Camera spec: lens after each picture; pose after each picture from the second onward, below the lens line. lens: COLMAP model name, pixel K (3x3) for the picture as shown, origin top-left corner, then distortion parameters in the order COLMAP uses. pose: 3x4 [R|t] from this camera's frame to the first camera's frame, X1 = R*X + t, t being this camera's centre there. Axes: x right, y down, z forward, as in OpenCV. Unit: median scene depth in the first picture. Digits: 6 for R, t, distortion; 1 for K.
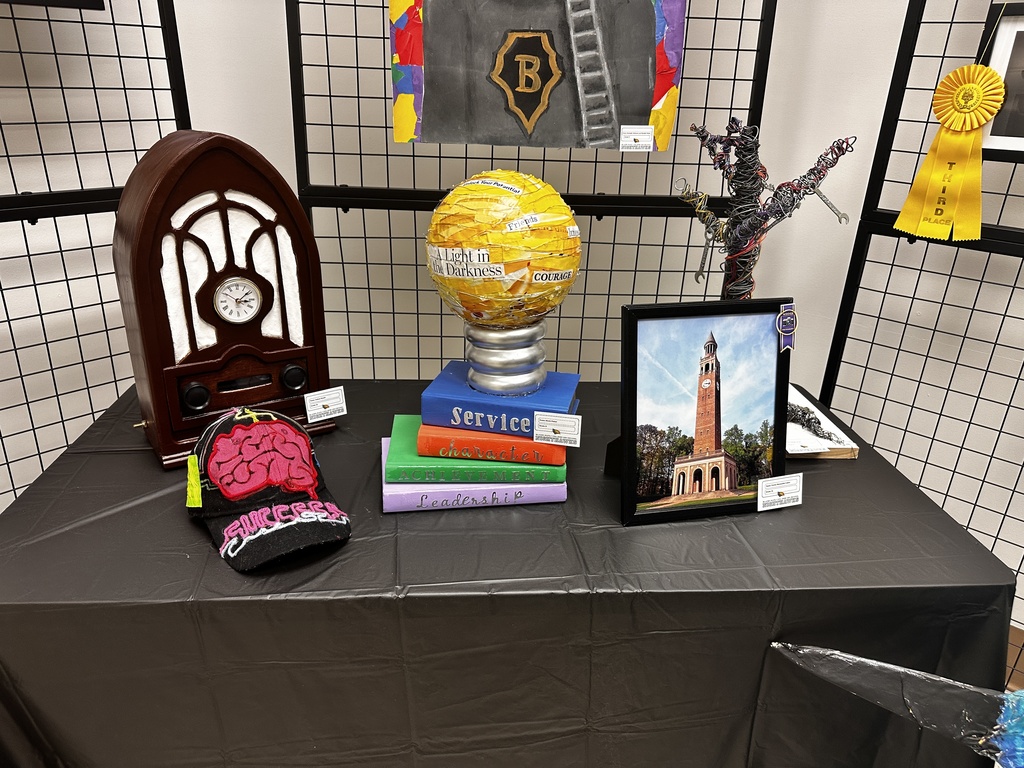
lens RADIAL K [[734.9, 0, 512.0], [0, 734.9, 384.0], [0, 0, 1]] dist [-0.009221, -0.002956]
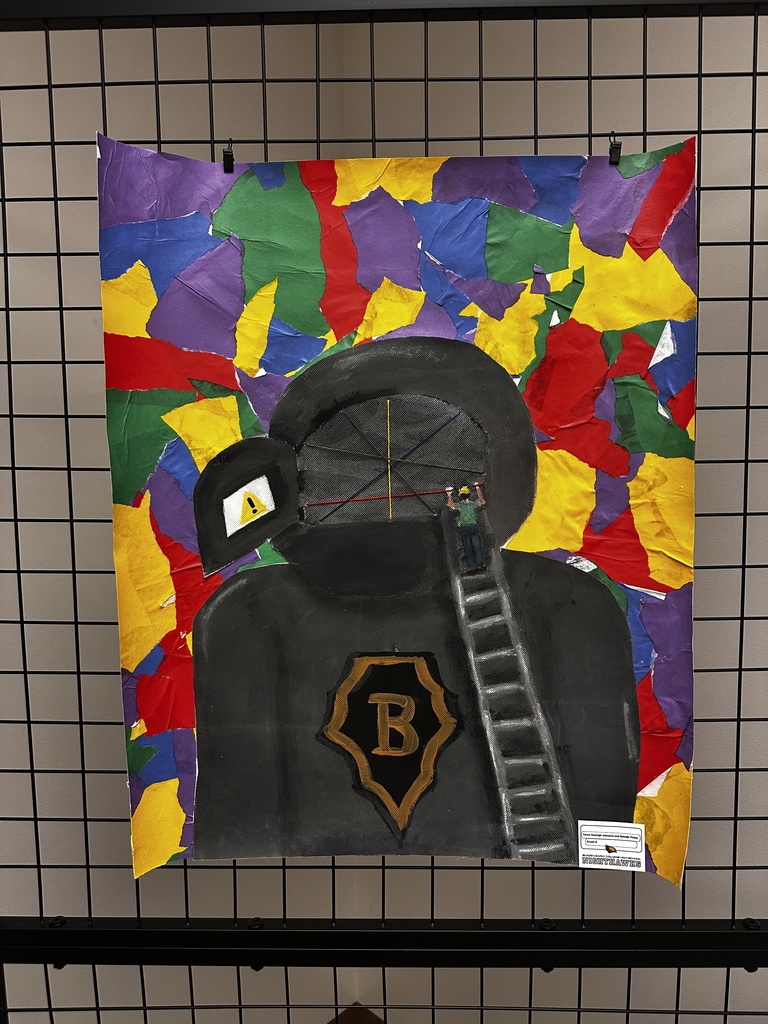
lens RADIAL K [[734.9, 0, 384.0], [0, 734.9, 512.0], [0, 0, 1]] dist [-0.009221, -0.002956]
pose [[0.997341, -0.039827, -0.061027, 0.053903], [0.018561, 0.948653, -0.315772, -0.402335], [0.070470, 0.313800, 0.946870, 0.443031]]
